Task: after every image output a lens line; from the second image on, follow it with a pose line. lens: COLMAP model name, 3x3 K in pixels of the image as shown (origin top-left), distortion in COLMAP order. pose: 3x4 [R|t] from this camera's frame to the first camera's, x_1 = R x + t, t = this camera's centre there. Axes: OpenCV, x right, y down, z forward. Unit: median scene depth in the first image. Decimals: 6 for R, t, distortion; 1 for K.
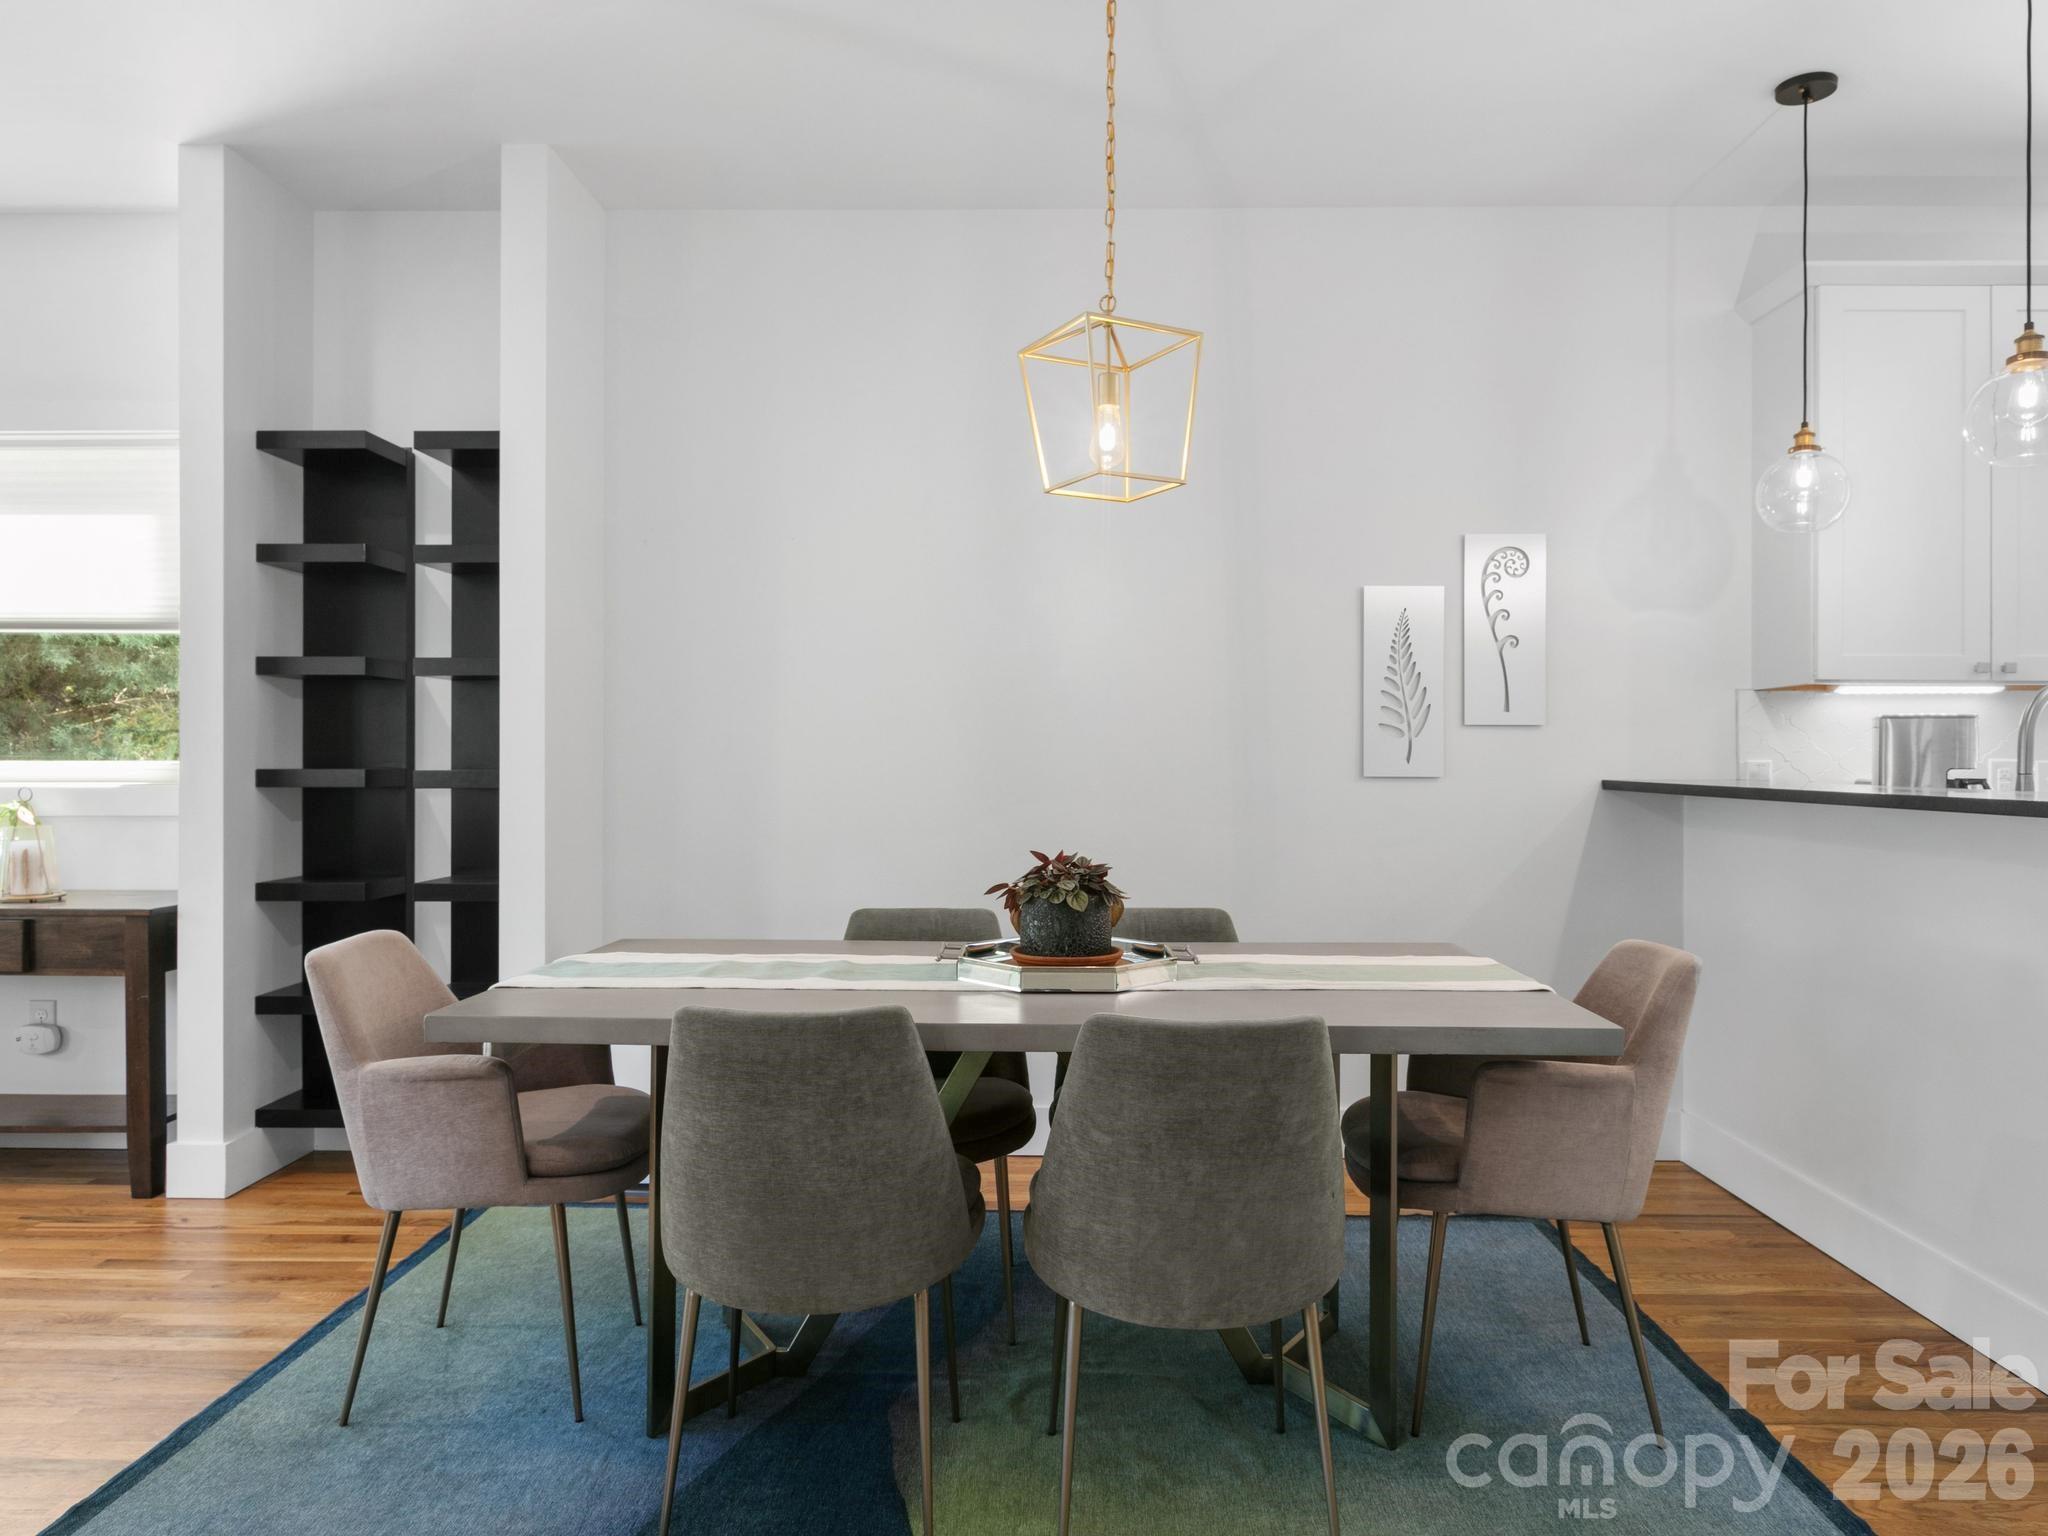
lens RADIAL K [[1318.8, 0, 1028.6], [0, 1318.8, 777.3], [0, 0, 1]] dist [0.001932, -0.000982]
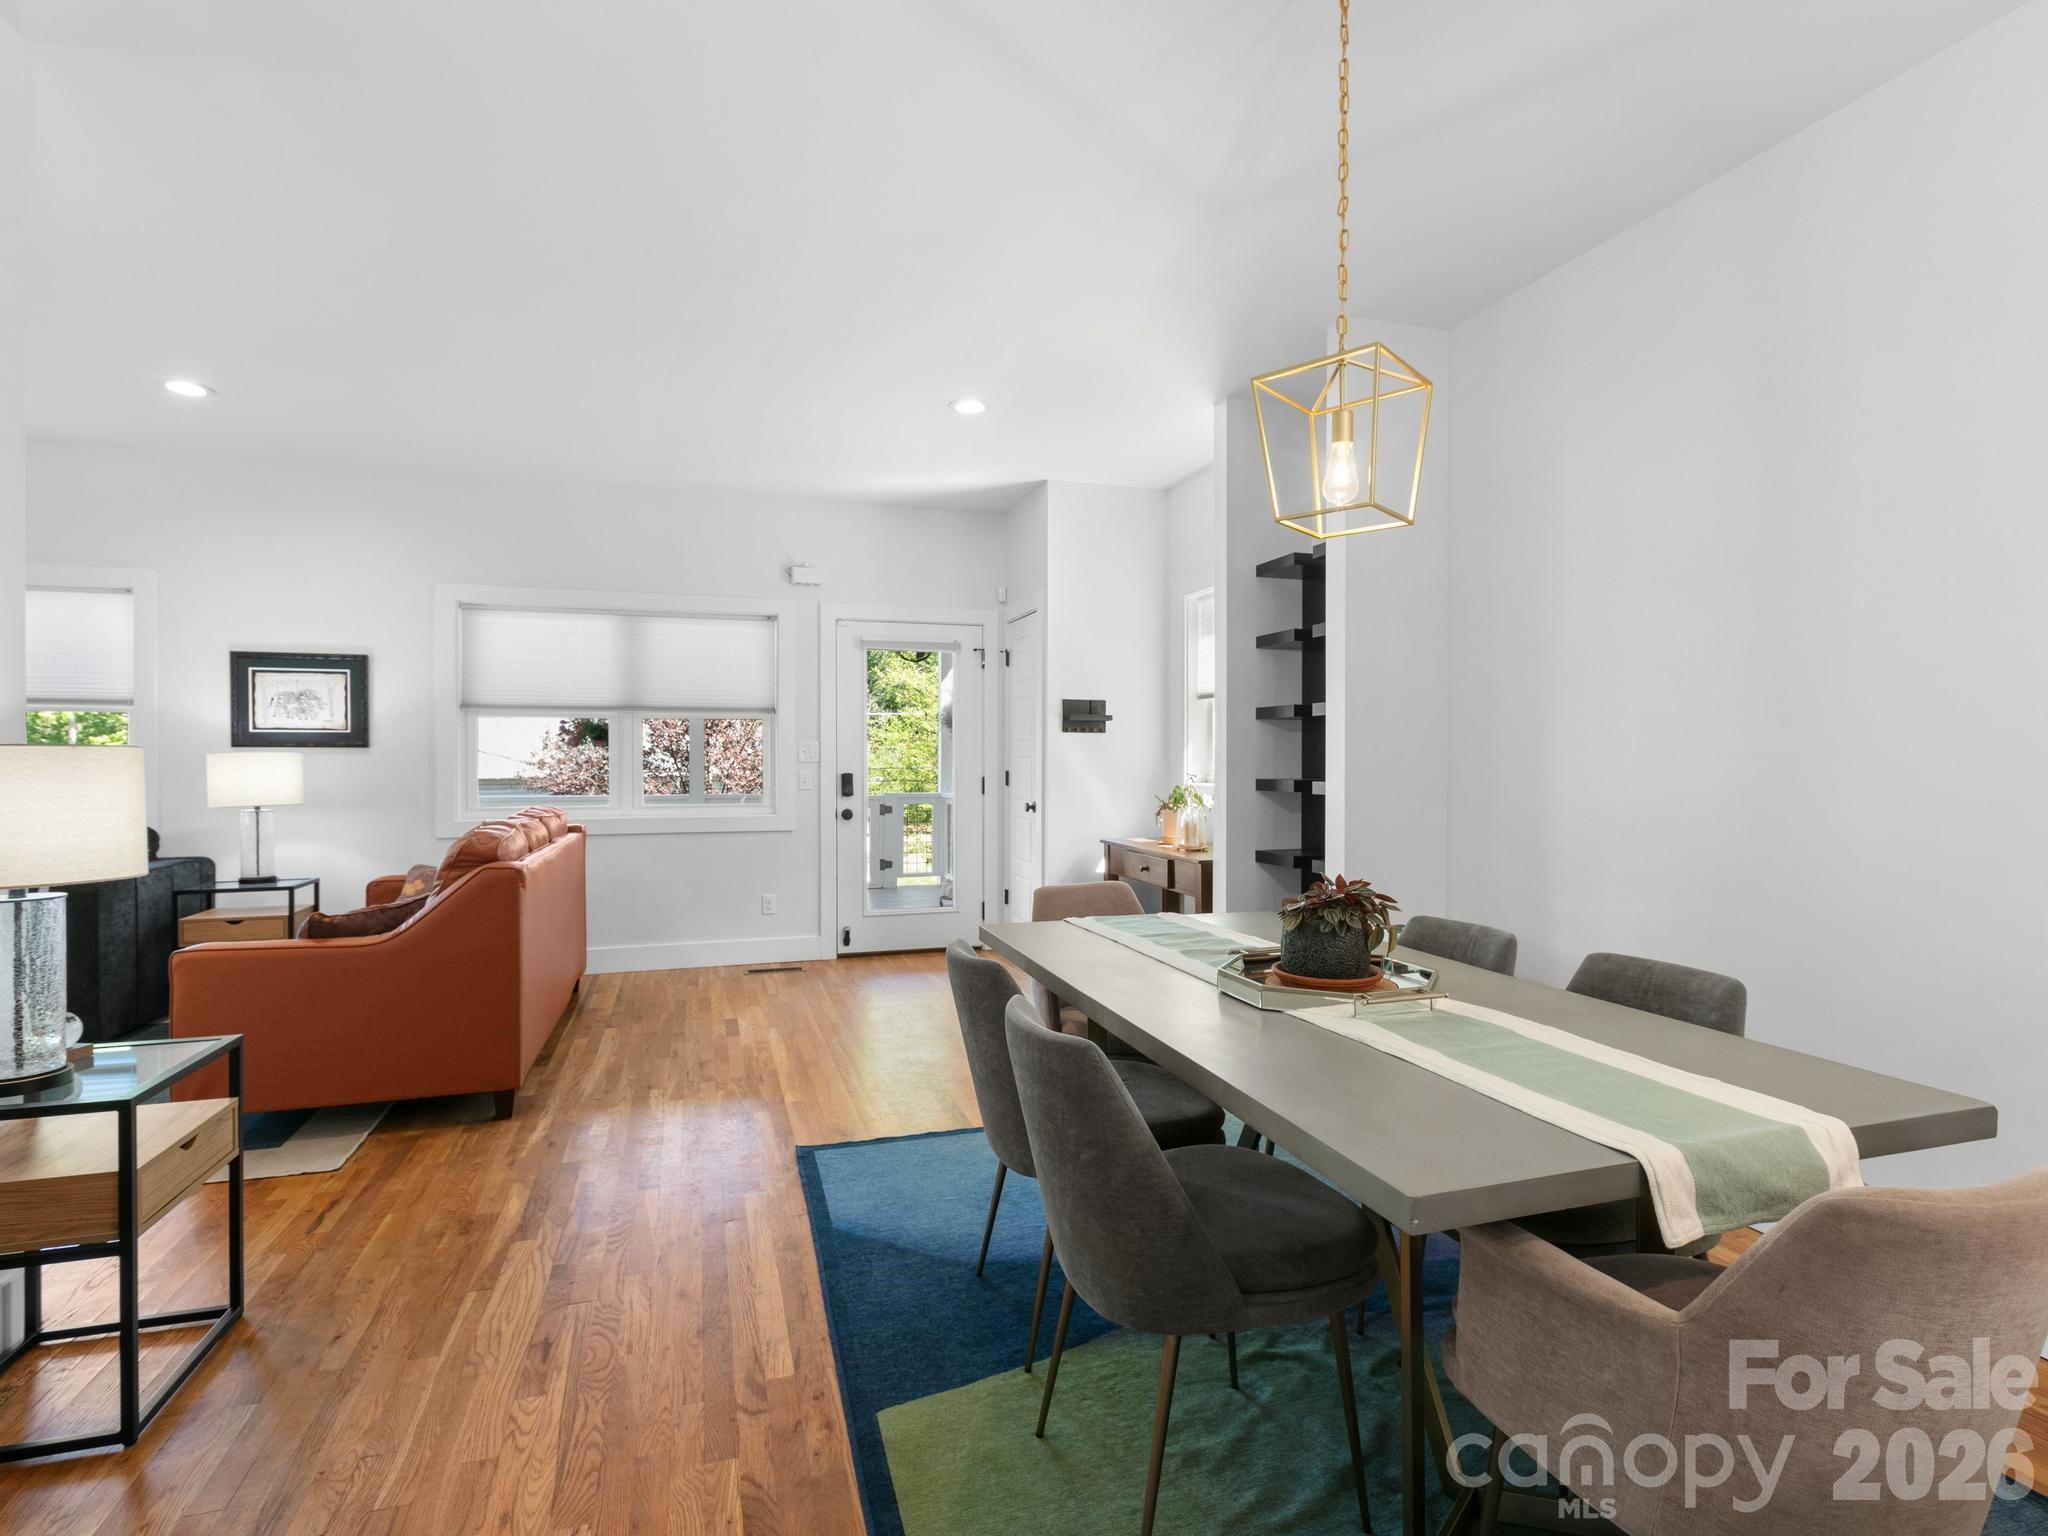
lens RADIAL K [[1031.9, 0, 1032.2], [0, 1031.9, 763.5], [0, 0, 1]] dist [0.004942, 0.000602]
pose [[0.324361, 0.002410, -0.945930, 0.546464], [-0.008777, 0.999961, -0.000462, -0.024030], [0.945893, 0.008453, 0.324369, 0.375995]]
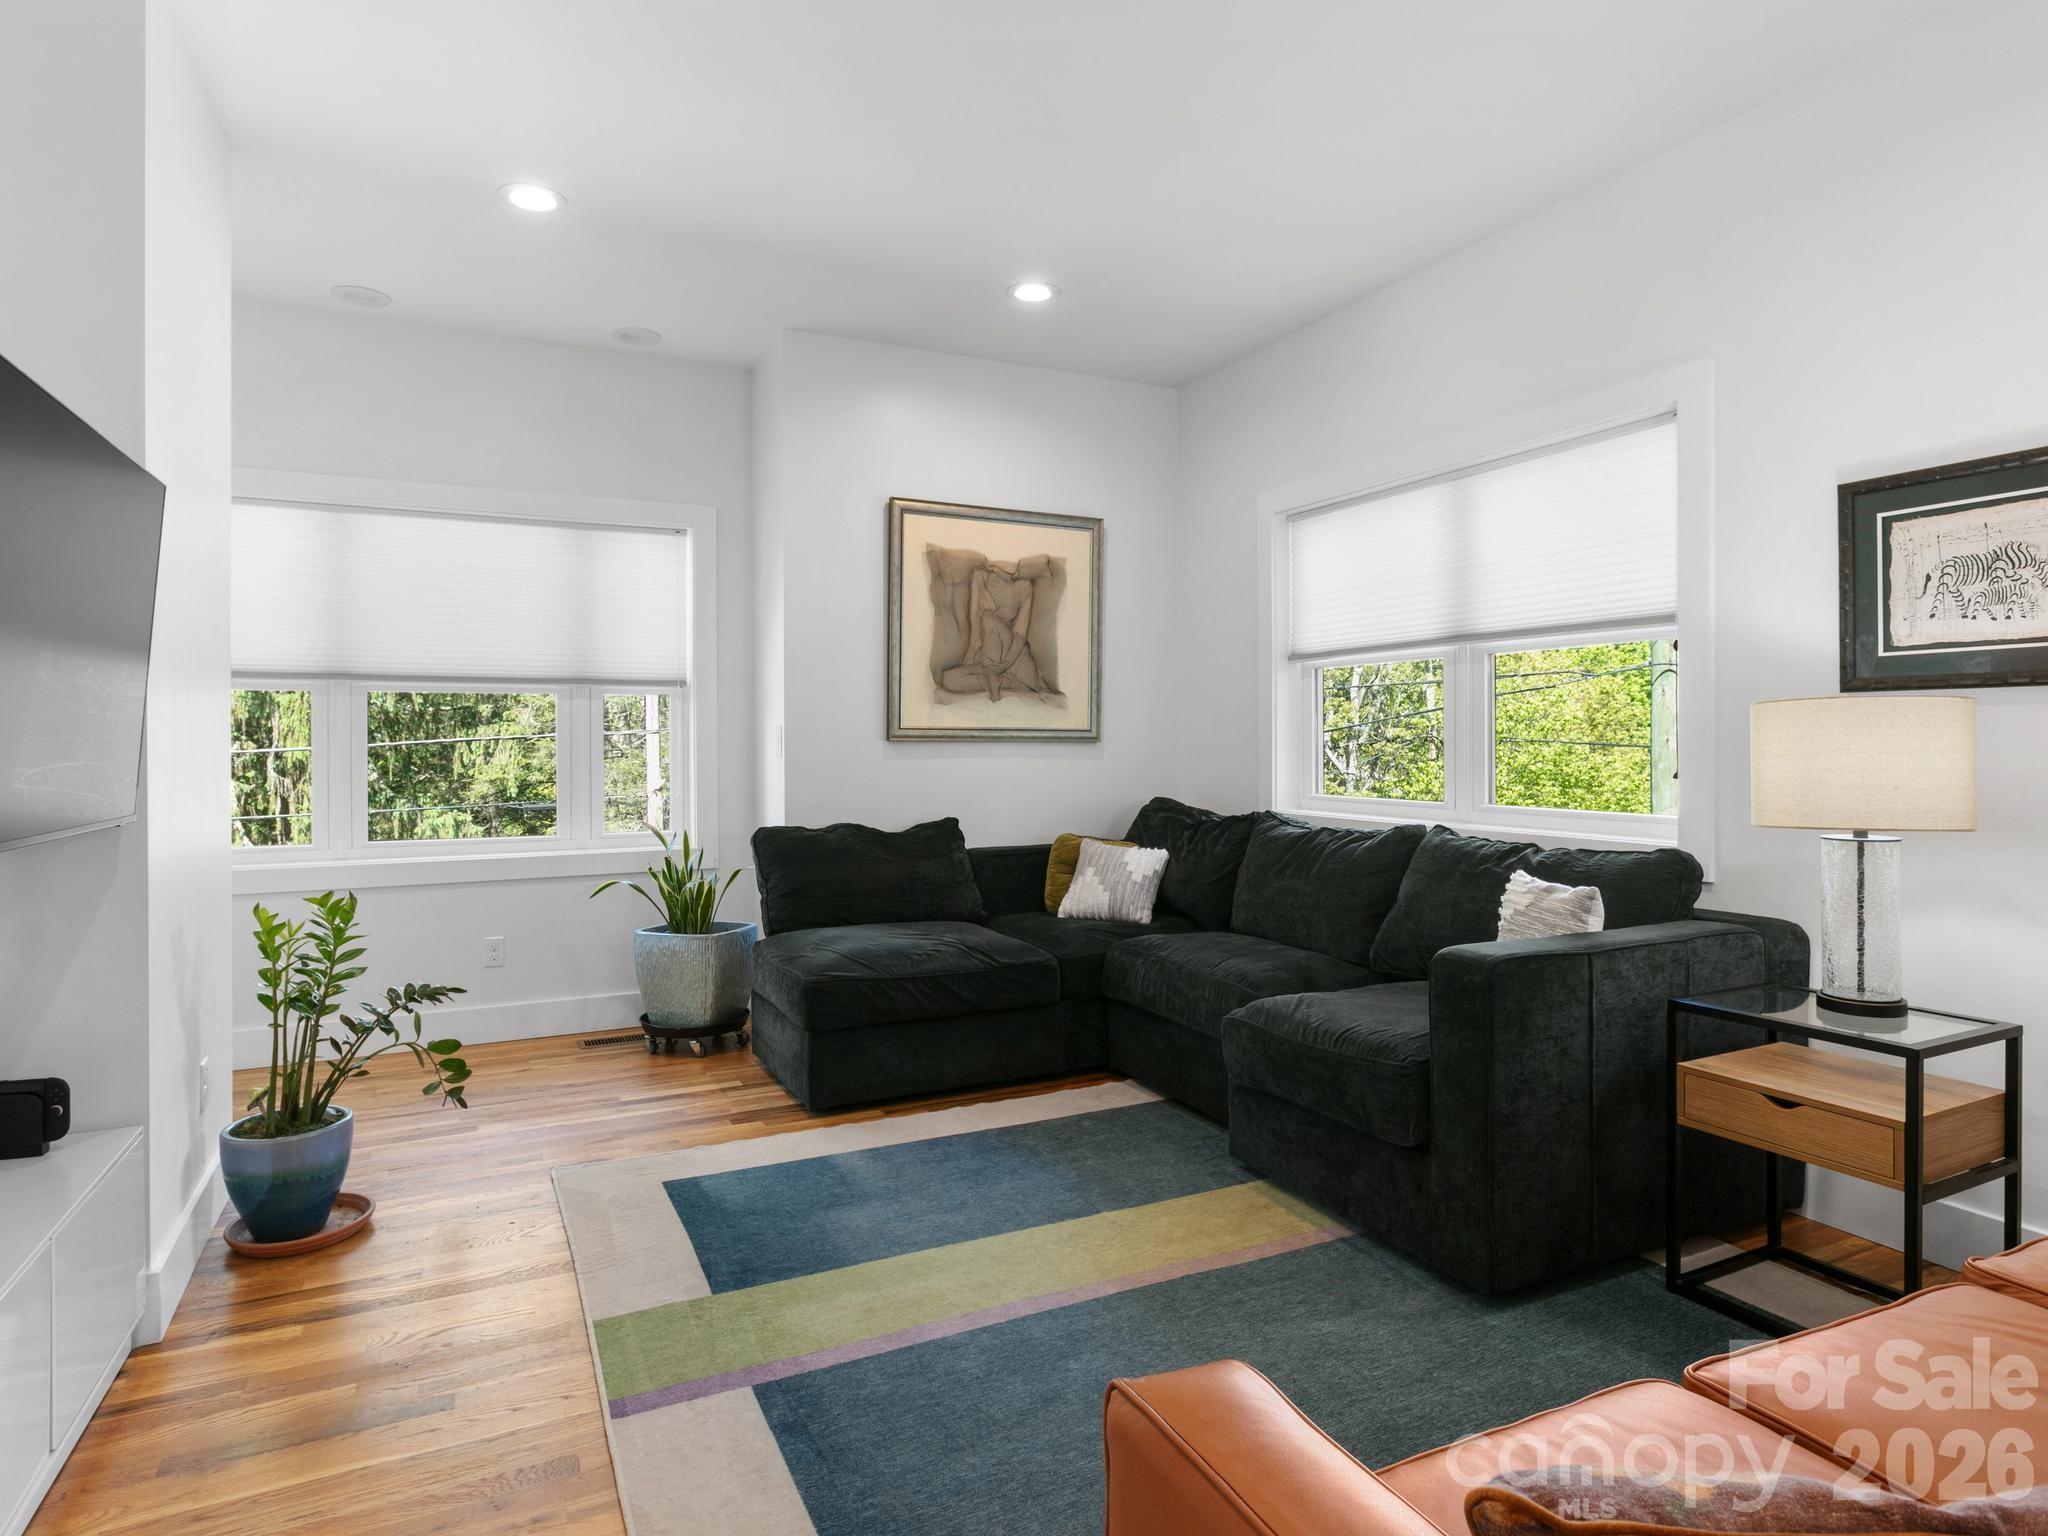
lens RADIAL K [[1159.9, 0, 1013.0], [0, 1159.9, 746.1], [0, 0, 1]] dist [-0.002666, 0.000139]
pose [[-0.893785, 0.003661, -0.448482, -0.464504], [-0.003039, 0.999894, 0.014219, -0.011469], [0.448486, 0.014071, -0.893679, 0.197904]]
